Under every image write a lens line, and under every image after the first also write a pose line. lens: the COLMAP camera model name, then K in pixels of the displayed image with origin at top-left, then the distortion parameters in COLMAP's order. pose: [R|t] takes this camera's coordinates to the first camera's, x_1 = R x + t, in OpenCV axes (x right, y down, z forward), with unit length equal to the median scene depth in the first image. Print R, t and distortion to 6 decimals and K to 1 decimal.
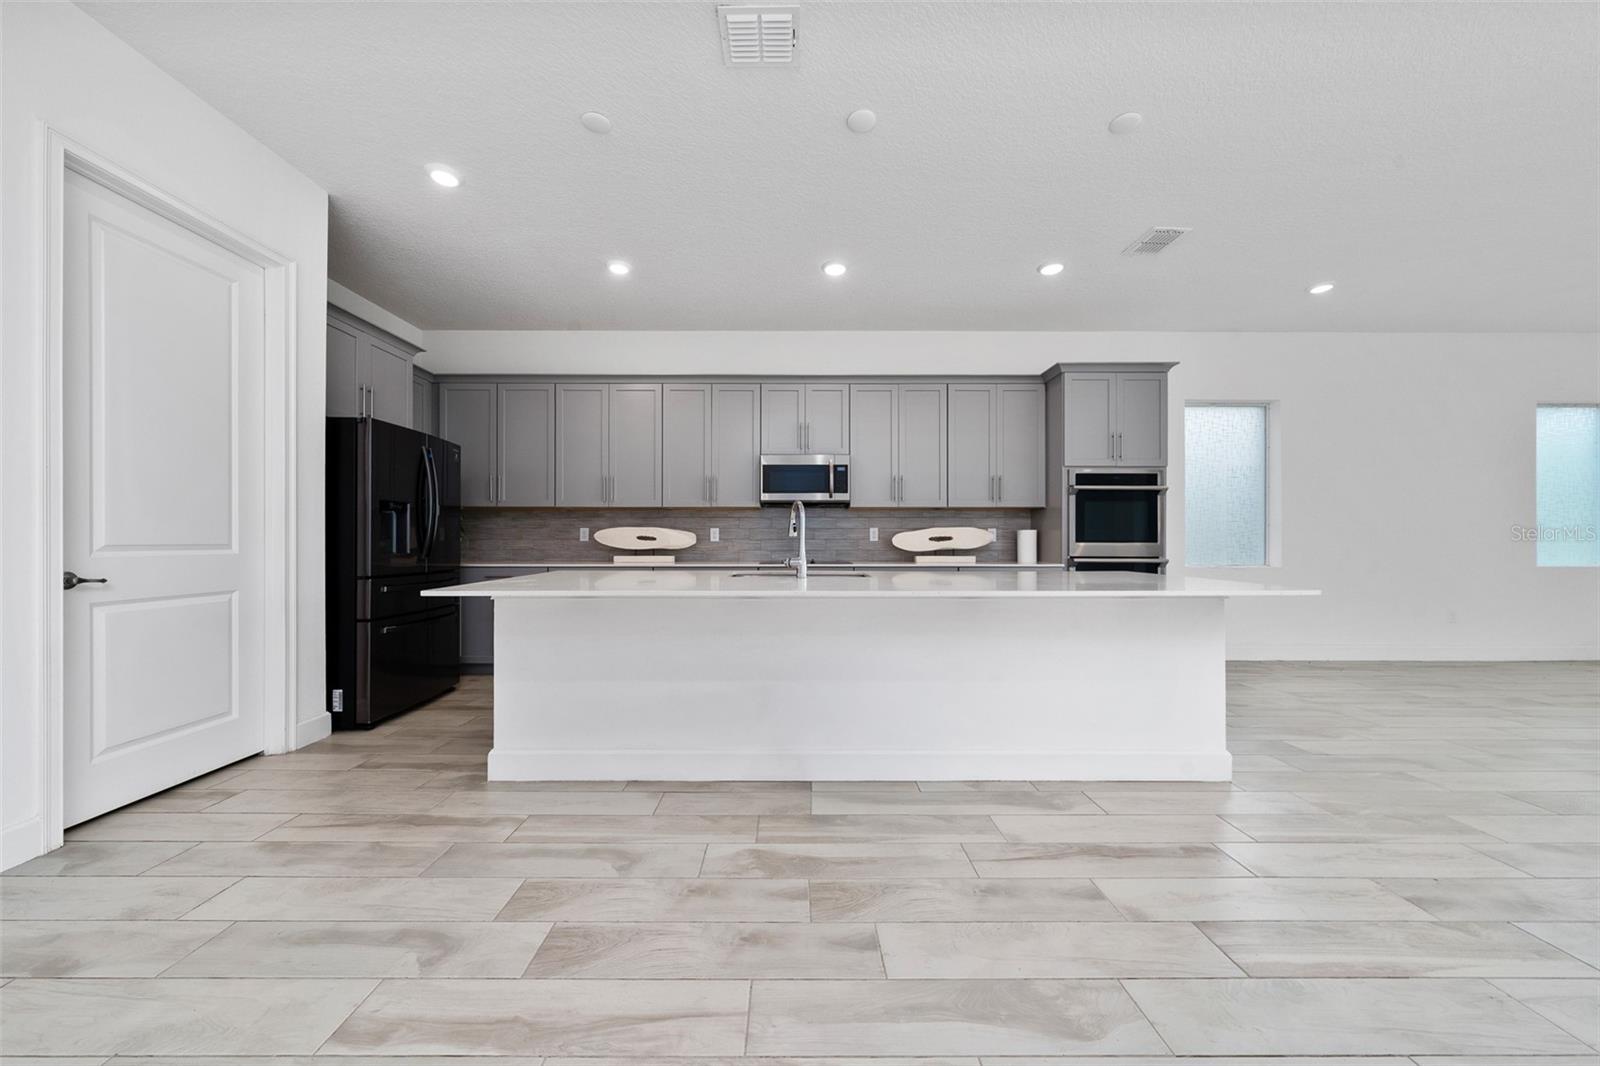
lens RADIAL K [[541.7, 0, 790.9], [0, 541.7, 537.7], [0, 0, 1]] dist [-0.000954, -0.000008]
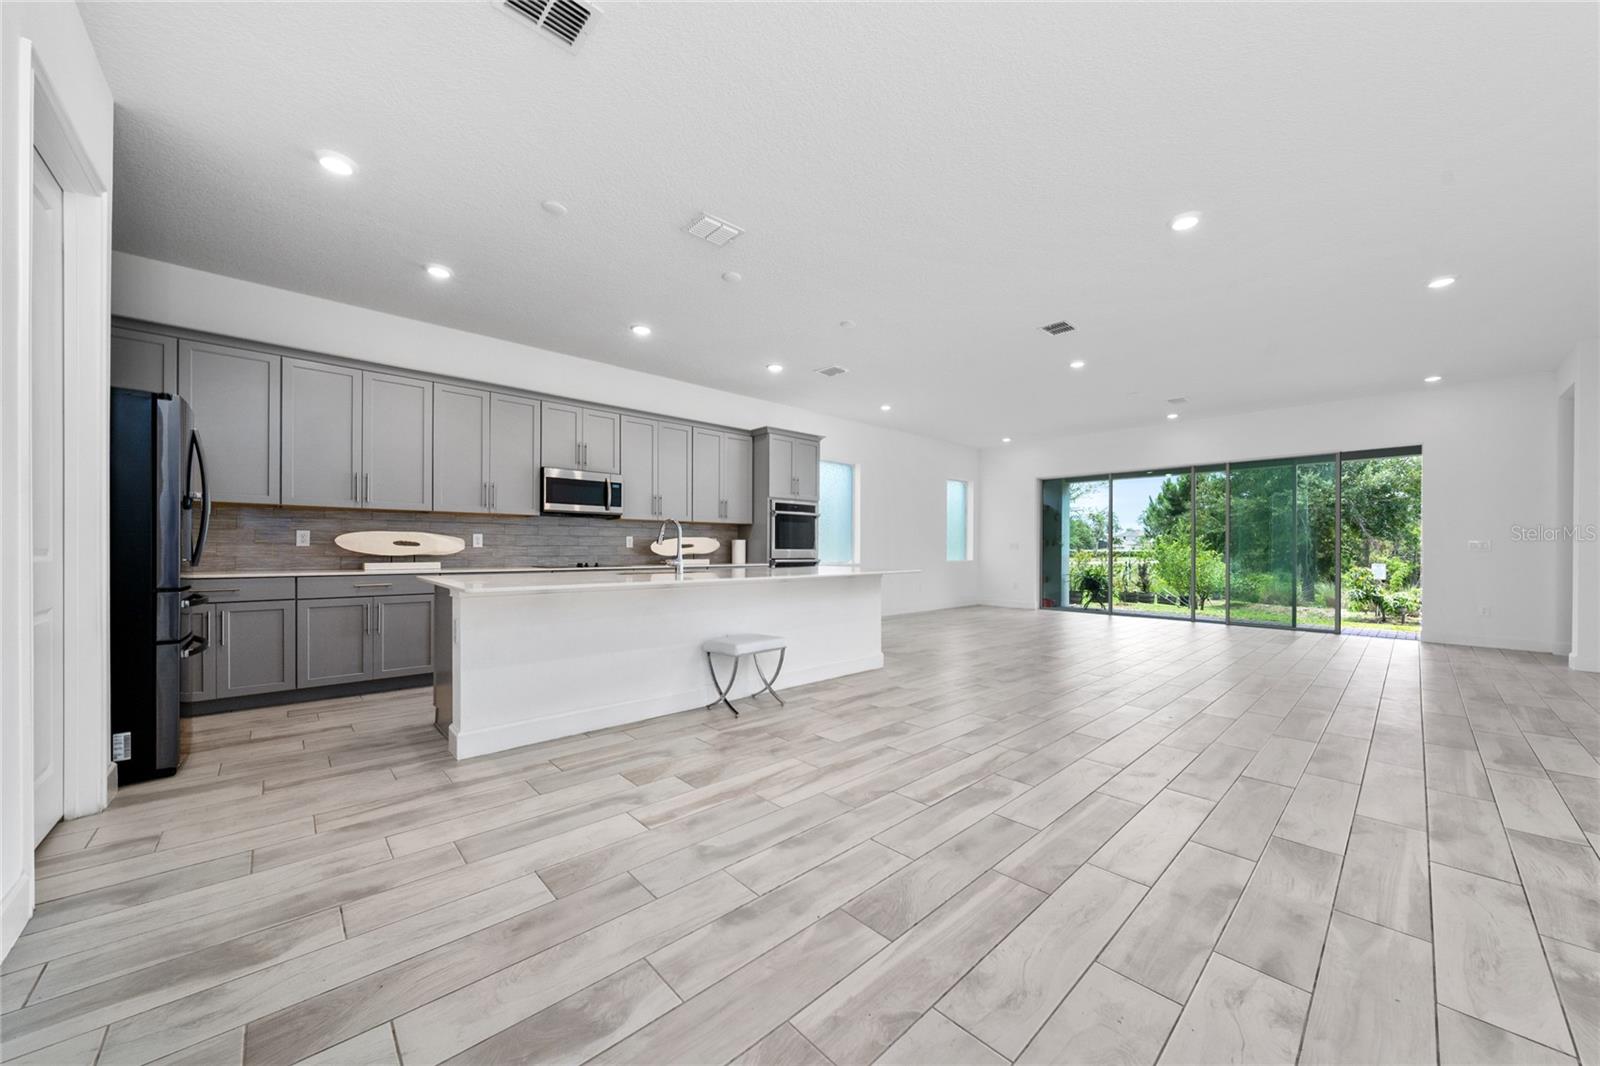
lens RADIAL K [[564.7, 0, 803.8], [0, 564.7, 543.0], [0, 0, 1]] dist [-0.001594, 0.000011]
pose [[0.734399, 0.009476, 0.678652, -0.453242], [-0.006611, 0.999955, -0.006808, 0.002258], [-0.678686, 0.000513, 0.734429, -0.185439]]
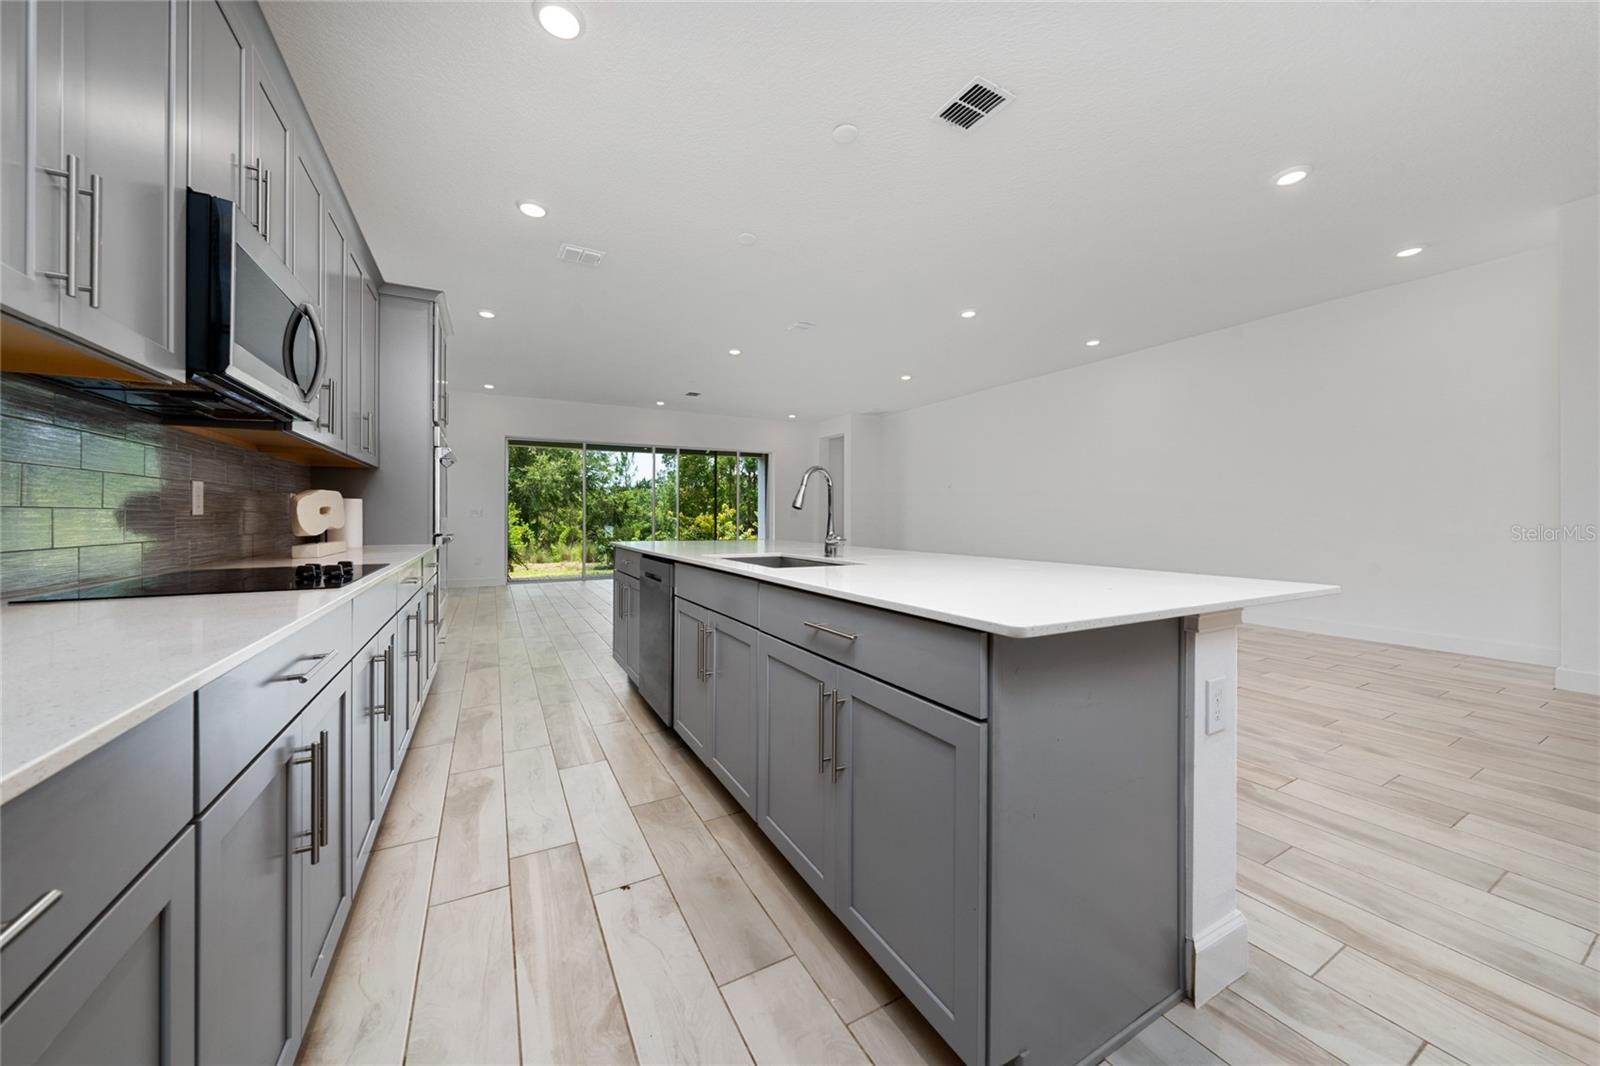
lens RADIAL K [[560.1, 0, 788.5], [0, 560.1, 517.9], [0, 0, 1]] dist [0.000177, 0.000091]
pose [[-0.473810, -0.000020, 0.880627, -0.451383], [-0.004427, 0.999987, -0.002360, 0.009274], [-0.880616, -0.005017, -0.473805, 0.898572]]
